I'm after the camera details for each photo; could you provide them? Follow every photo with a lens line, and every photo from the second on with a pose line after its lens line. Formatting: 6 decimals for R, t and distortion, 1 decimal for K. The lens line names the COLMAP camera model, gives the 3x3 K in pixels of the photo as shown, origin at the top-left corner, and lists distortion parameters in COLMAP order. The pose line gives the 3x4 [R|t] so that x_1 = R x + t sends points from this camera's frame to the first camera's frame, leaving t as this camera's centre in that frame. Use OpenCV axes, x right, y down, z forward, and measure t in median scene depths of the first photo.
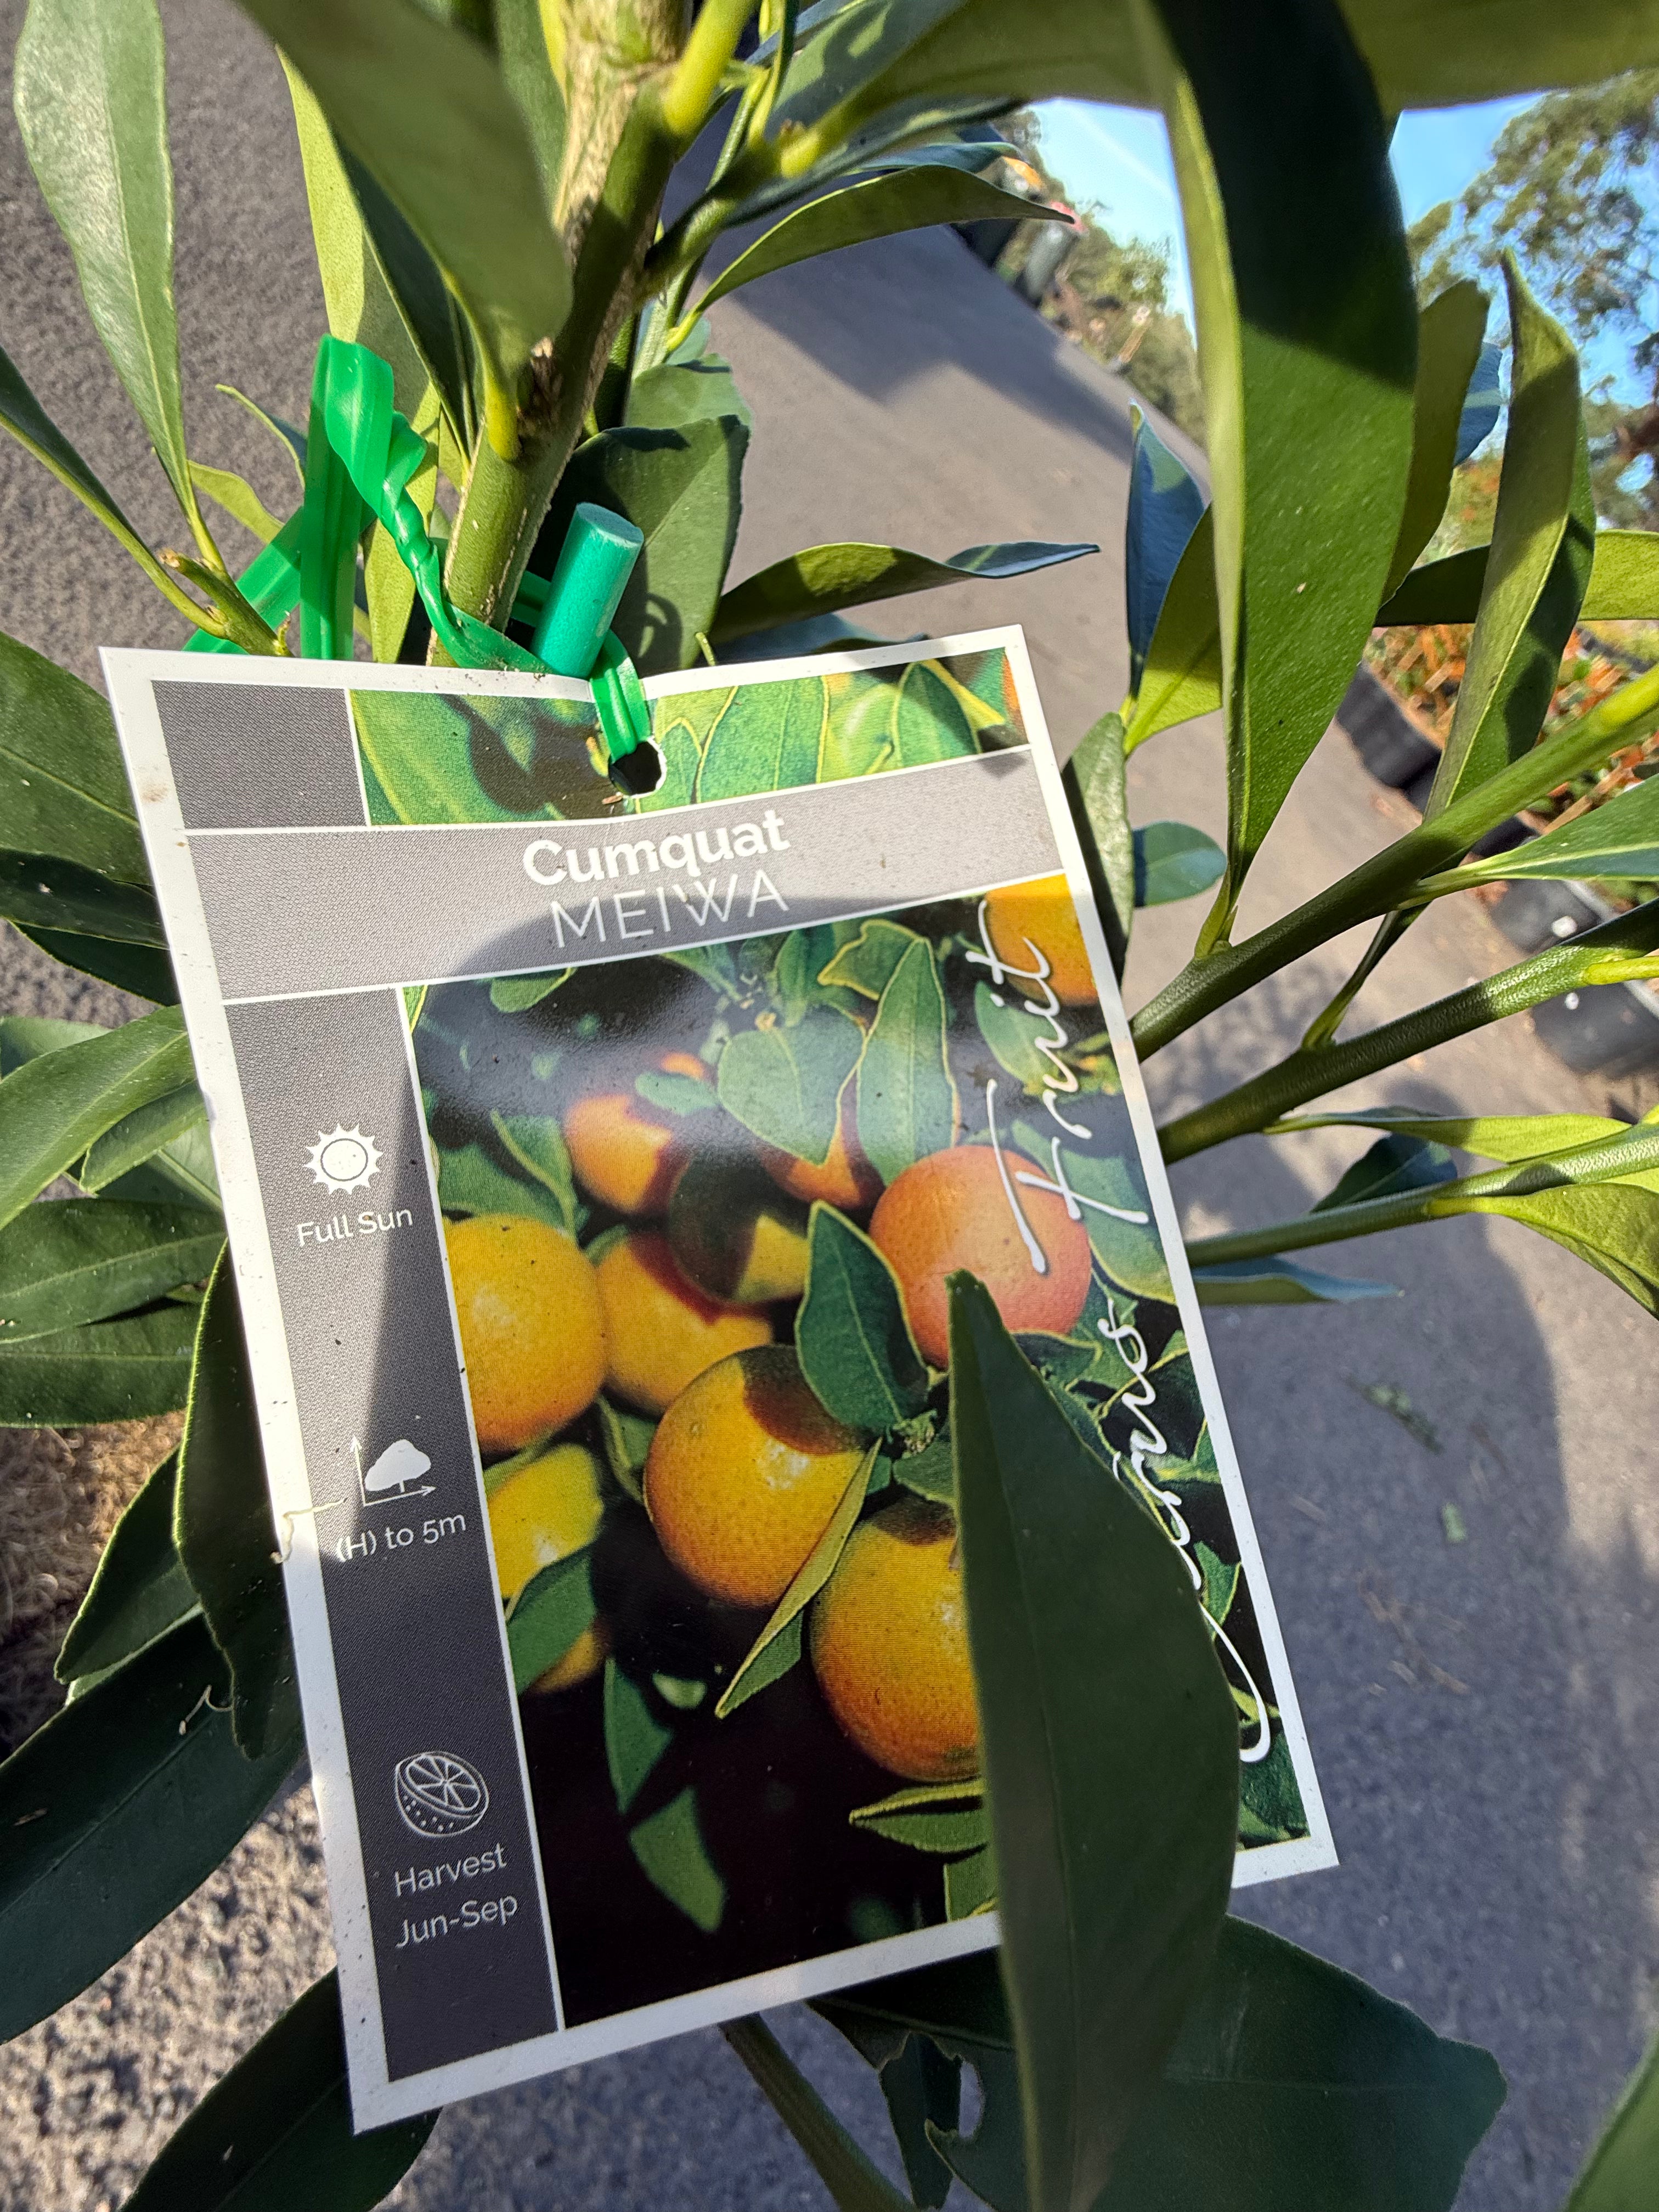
lens RADIAL K [[896.7, 0, 829.5], [0, 896.7, 1106.0], [0, 0, 1]] dist [-0.001579, -0.000265]
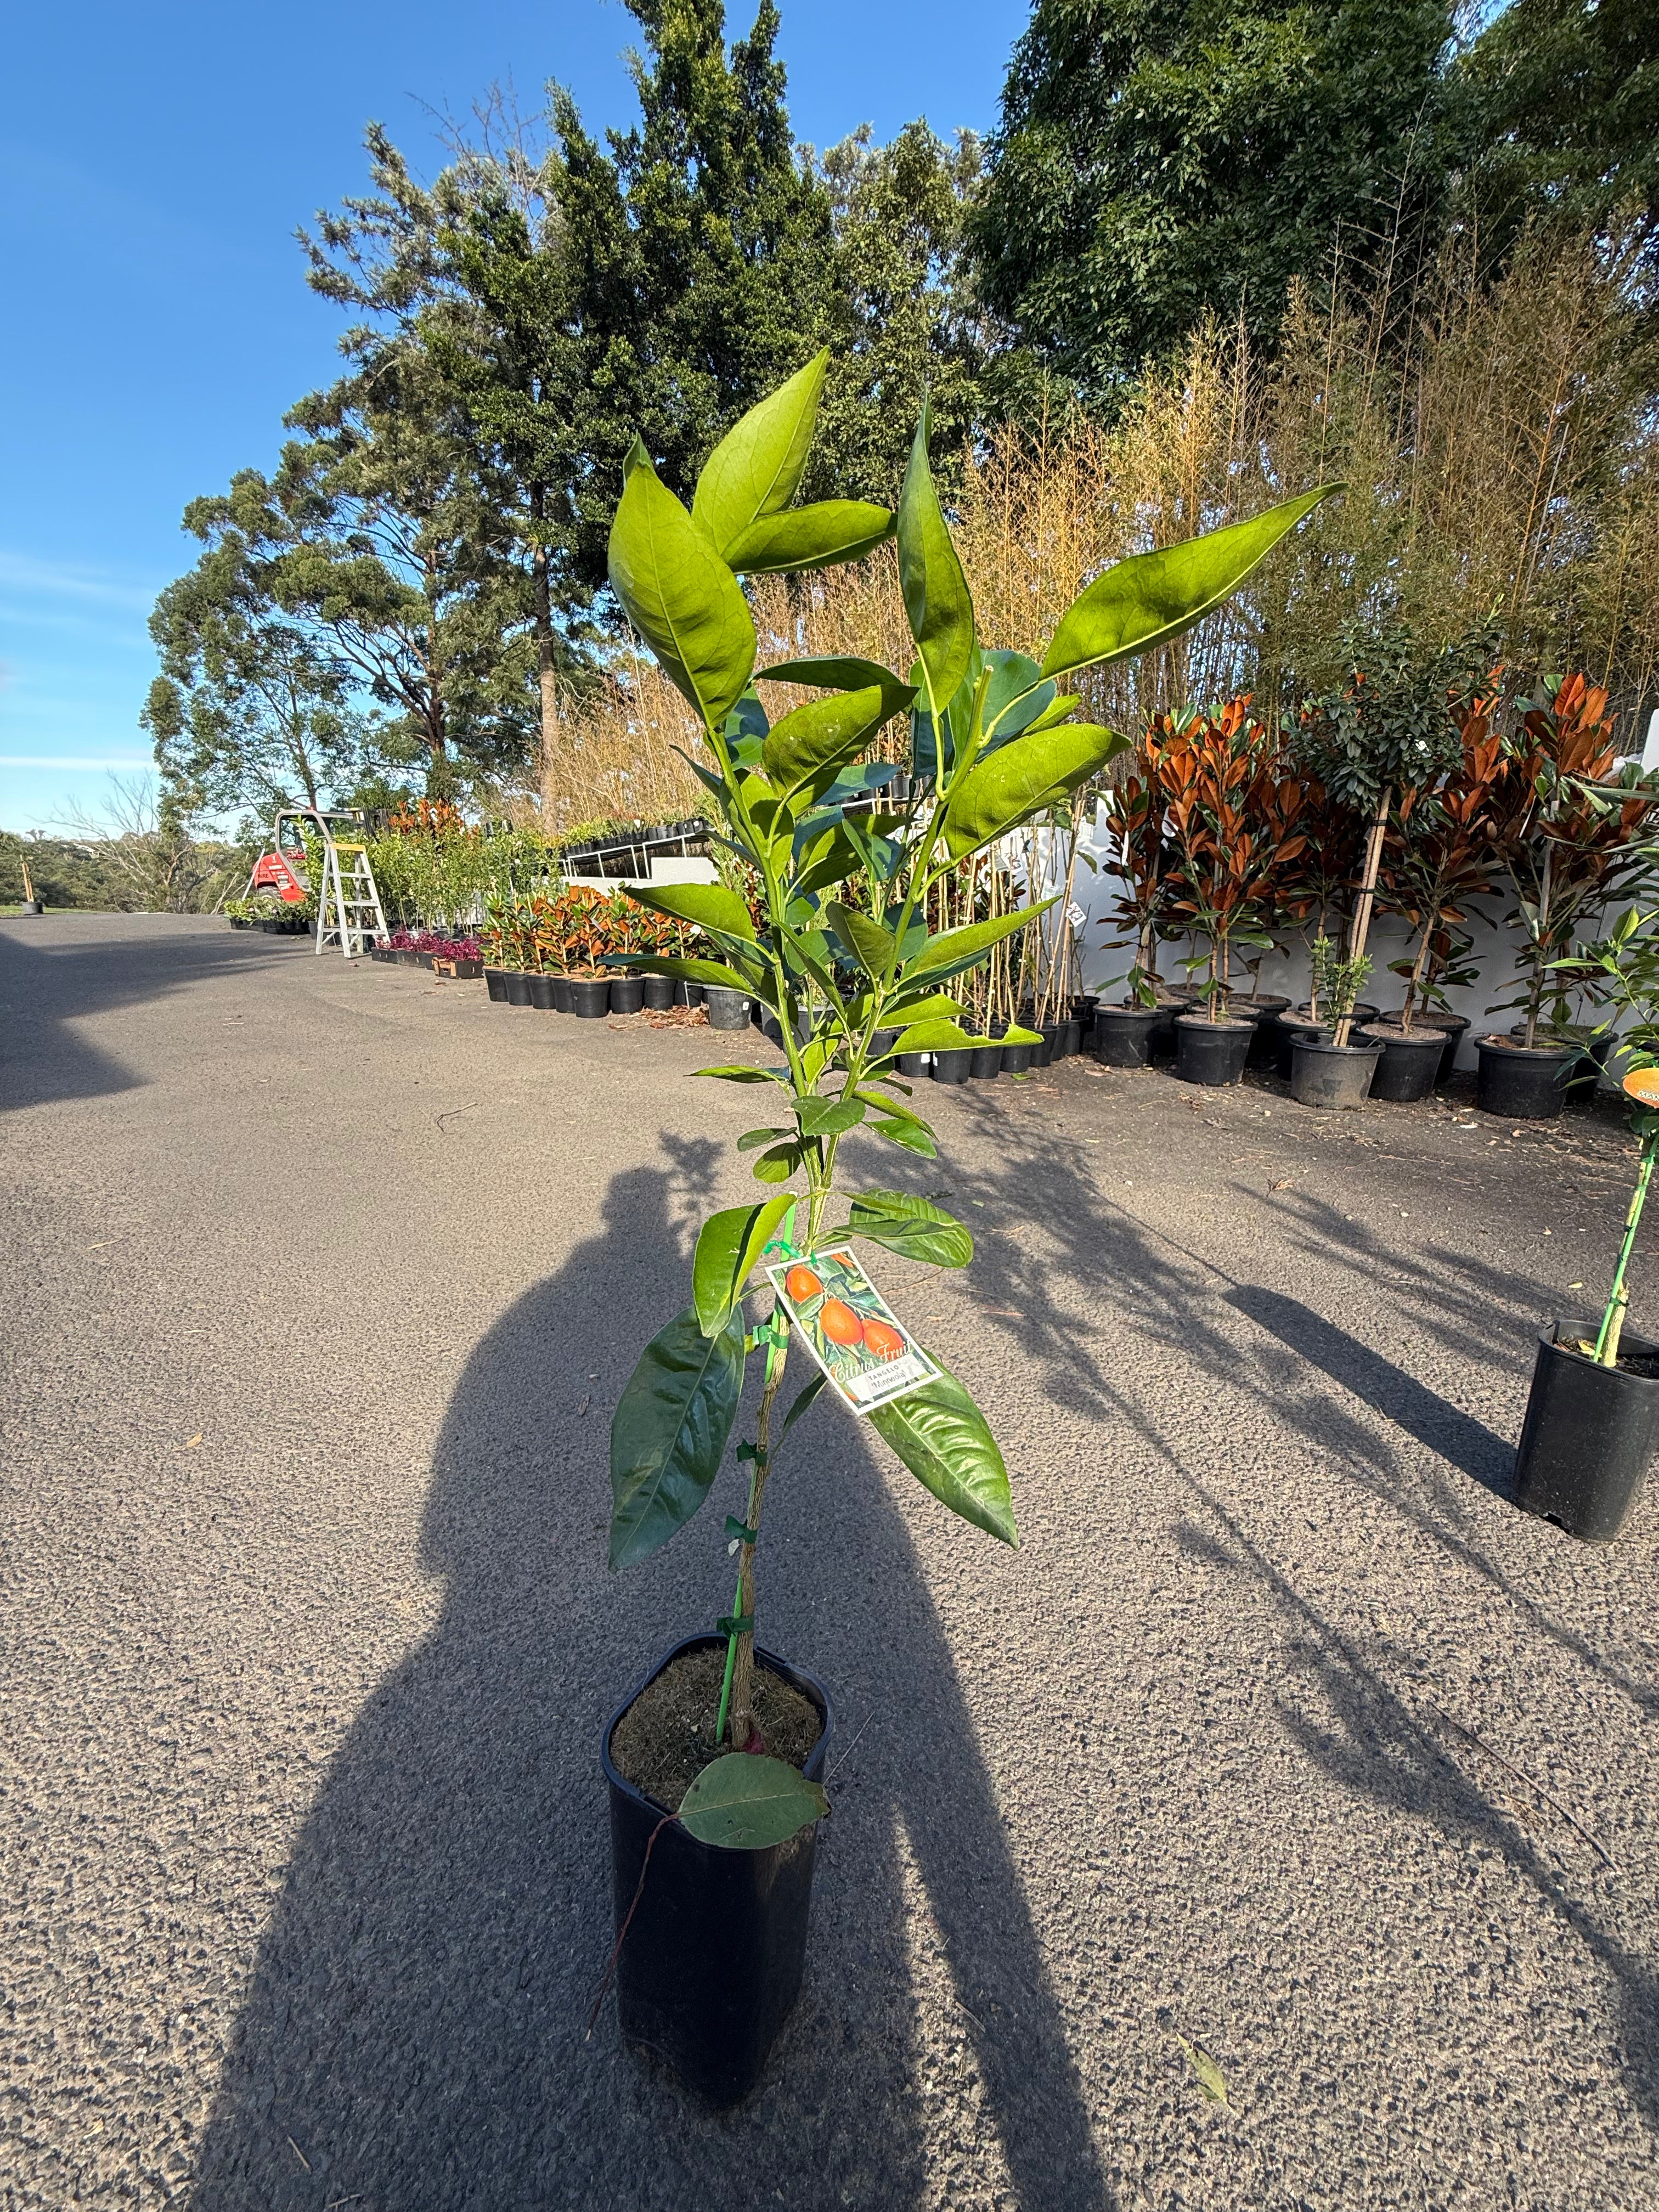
lens RADIAL K [[880.3, 0, 826.8], [0, 880.3, 1098.6], [0, 0, 1]] dist [-0.000143, 0.000424]
pose [[0.433859, -0.658369, 0.615074, -2.334466], [0.809078, 0.585070, 0.055549, -0.569071], [-0.396434, 0.473542, 0.786510, -2.626356]]
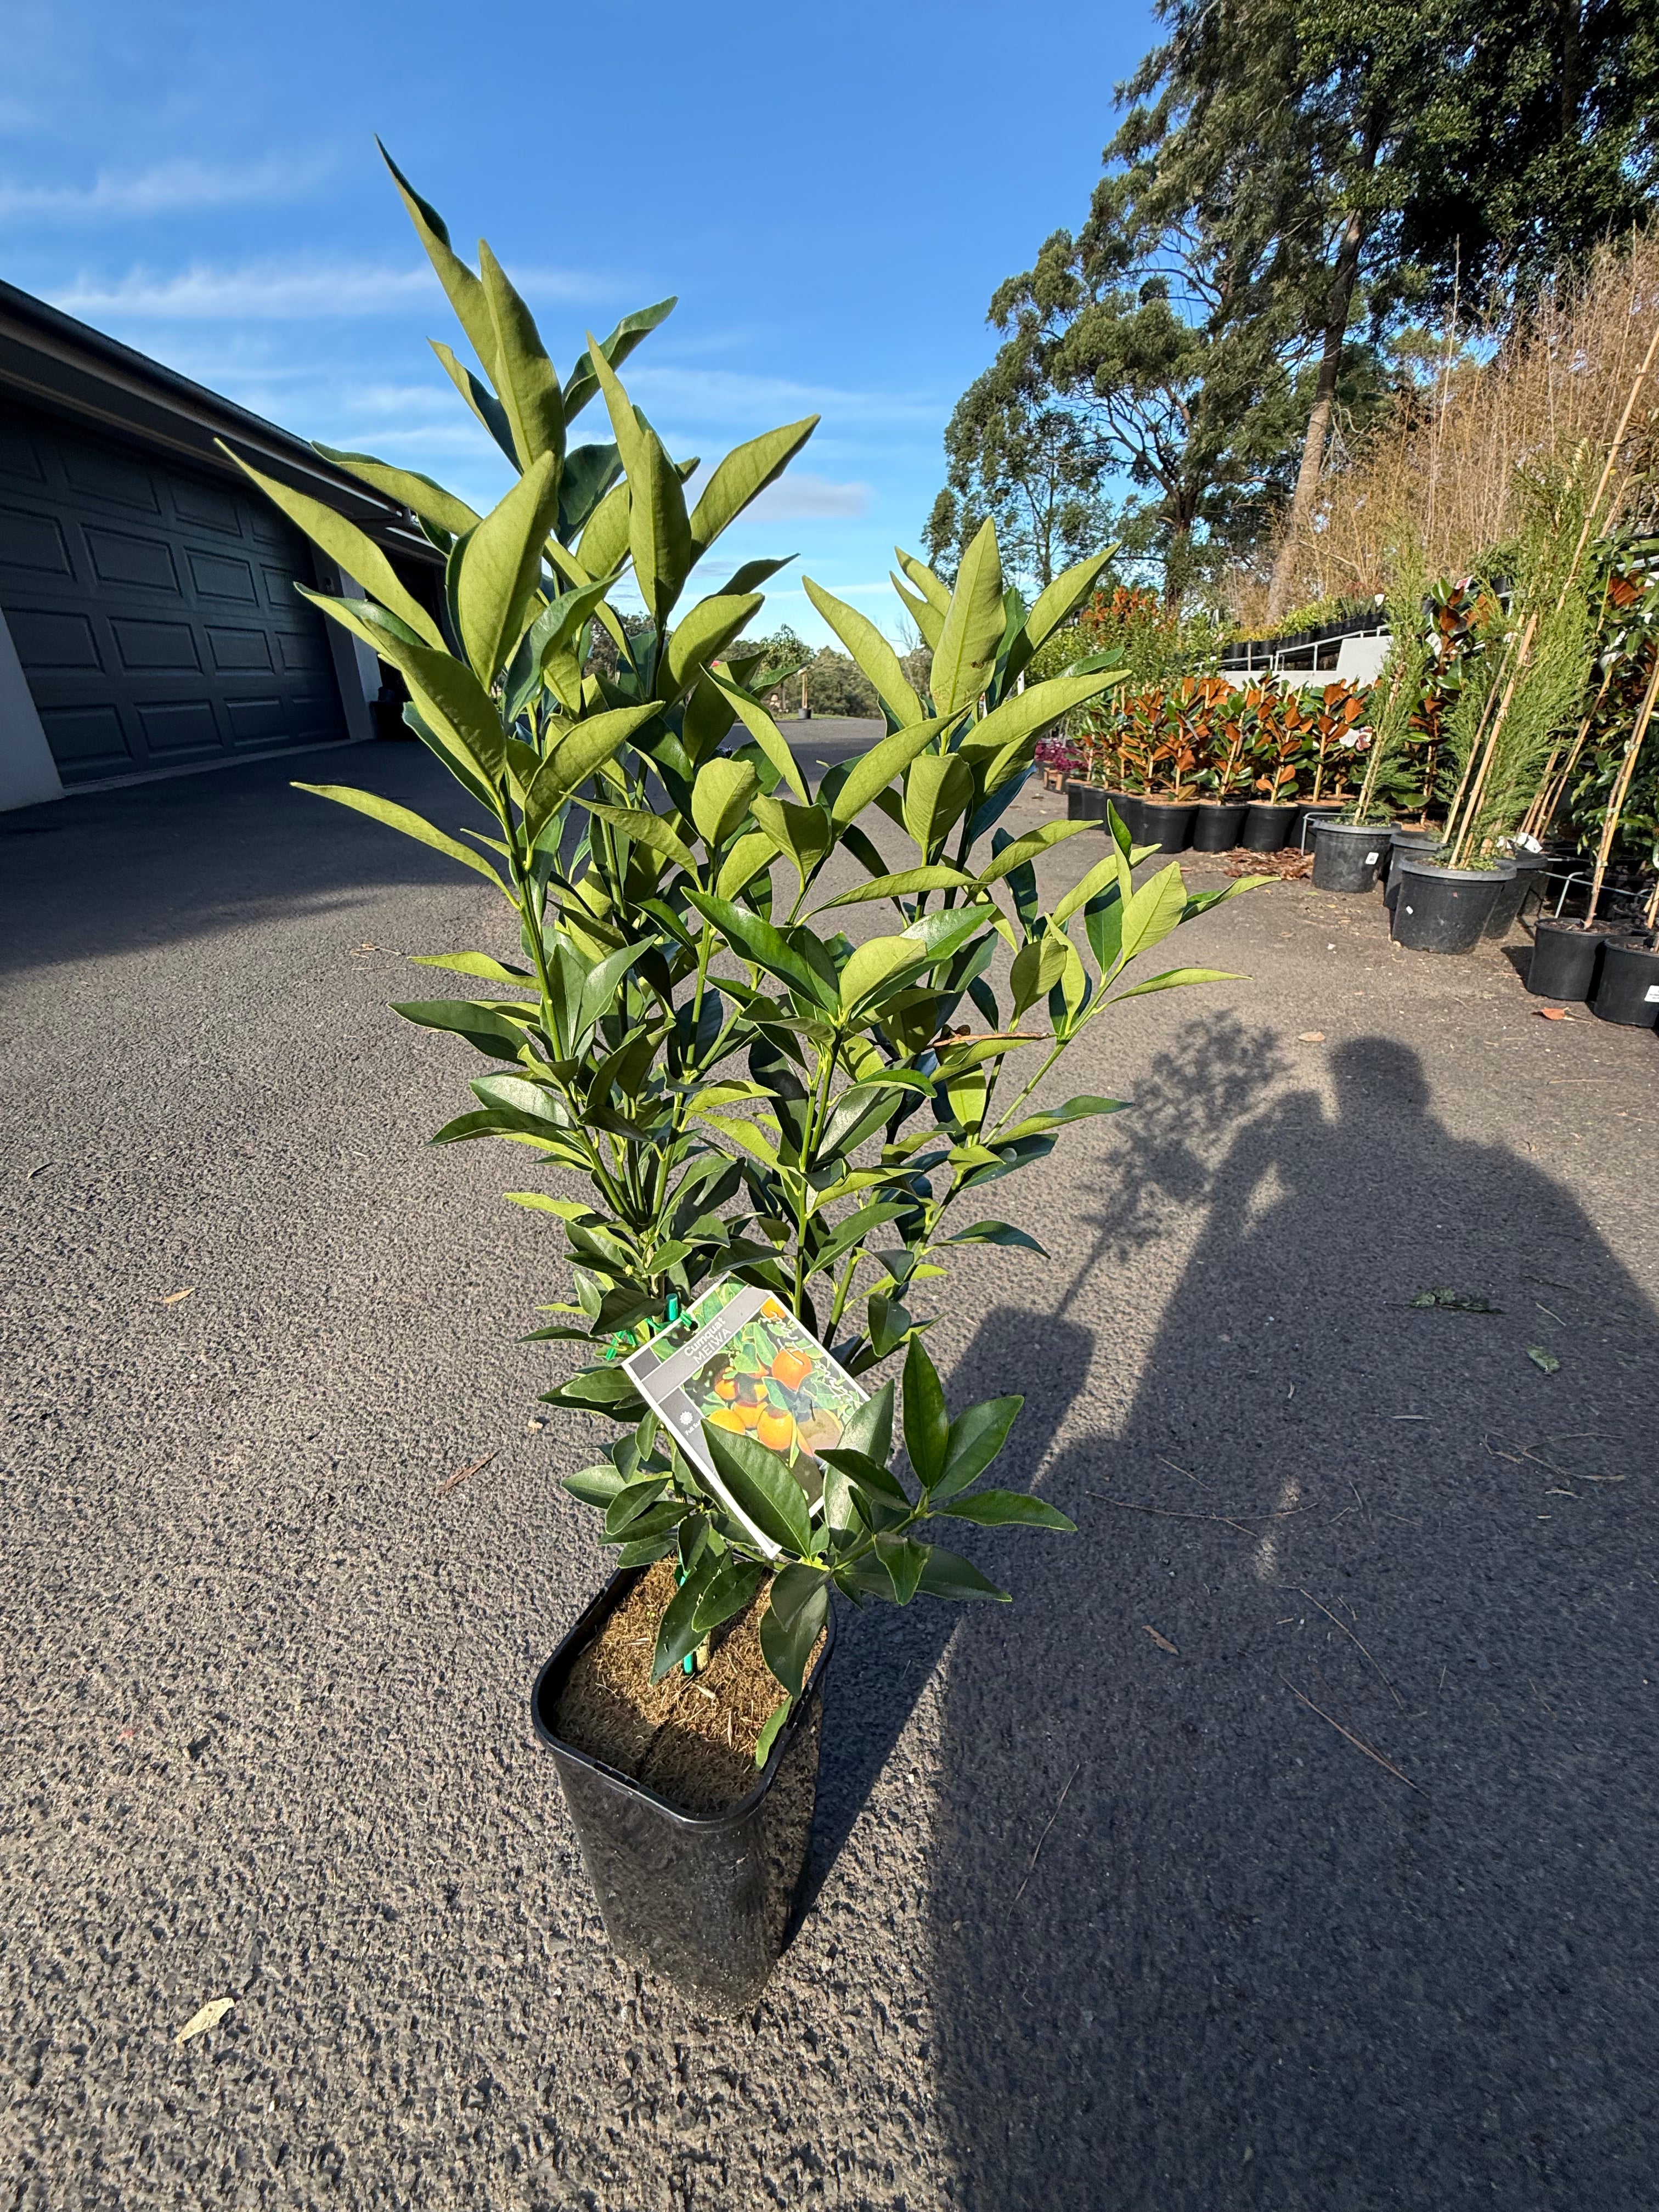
lens RADIAL K [[884.3, 0, 832.2], [0, 884.3, 1095.9], [0, 0, 1]] dist [0.002082, -0.000125]
pose [[0.823859, -0.565594, 0.036861, 0.220957], [0.546640, 0.775694, -0.315411, 0.146381], [0.149801, 0.280004, 0.948239, -0.909426]]
